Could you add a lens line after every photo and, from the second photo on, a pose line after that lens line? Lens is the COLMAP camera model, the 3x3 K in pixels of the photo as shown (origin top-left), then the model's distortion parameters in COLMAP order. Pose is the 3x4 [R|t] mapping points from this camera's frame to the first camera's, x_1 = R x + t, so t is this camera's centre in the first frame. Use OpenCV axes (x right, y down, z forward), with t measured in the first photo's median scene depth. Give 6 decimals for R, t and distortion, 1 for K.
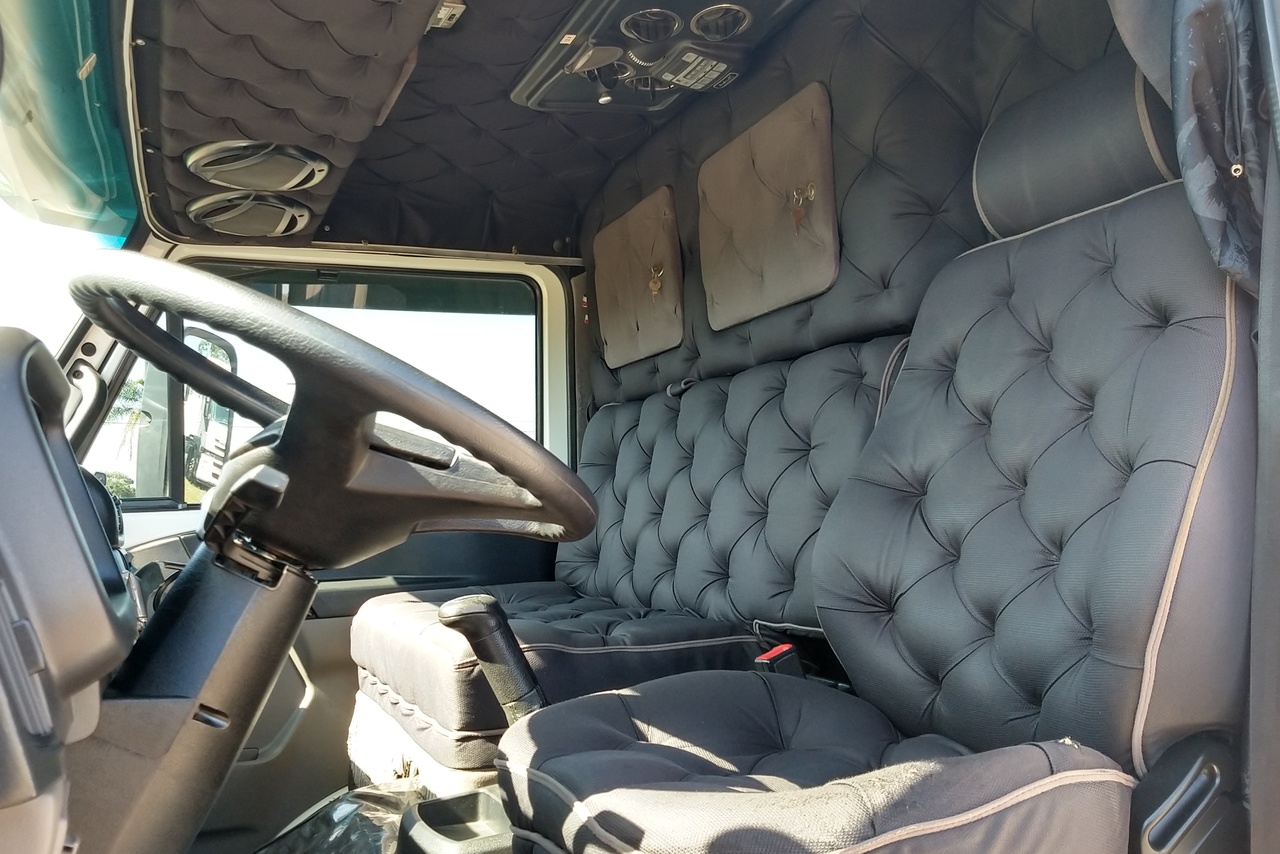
lens RADIAL K [[1168.9, 0, 626.1], [0, 1168.9, 431.5], [0, 0, 1]] dist [0.272053, -0.597329]
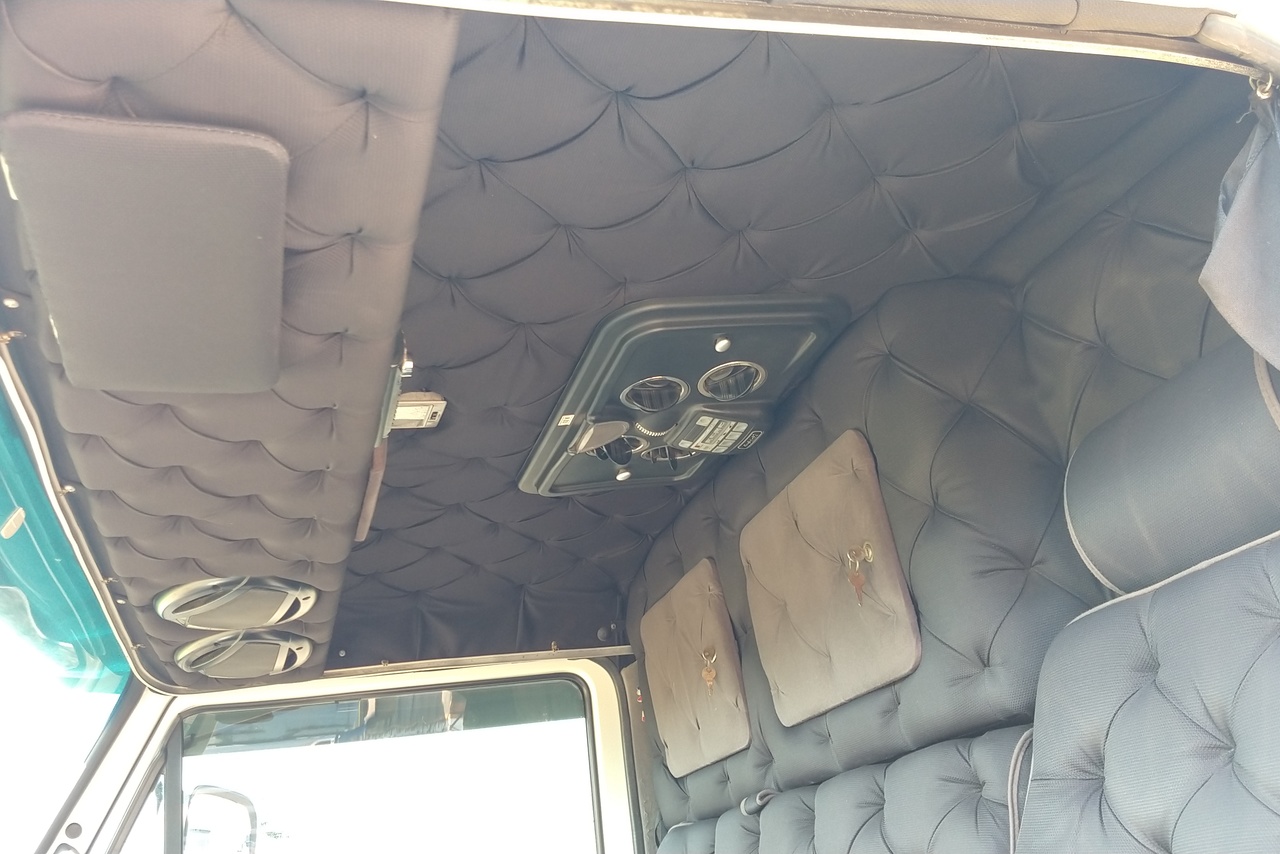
lens RADIAL K [[1168.9, 0, 626.1], [0, 1168.9, 431.5], [0, 0, 1]] dist [0.272053, -0.597329]
pose [[0.990068, -0.128946, -0.056026, 0.041374], [0.106224, 0.947139, -0.302727, -0.045086], [0.092100, 0.293769, 0.951429, 0.156292]]
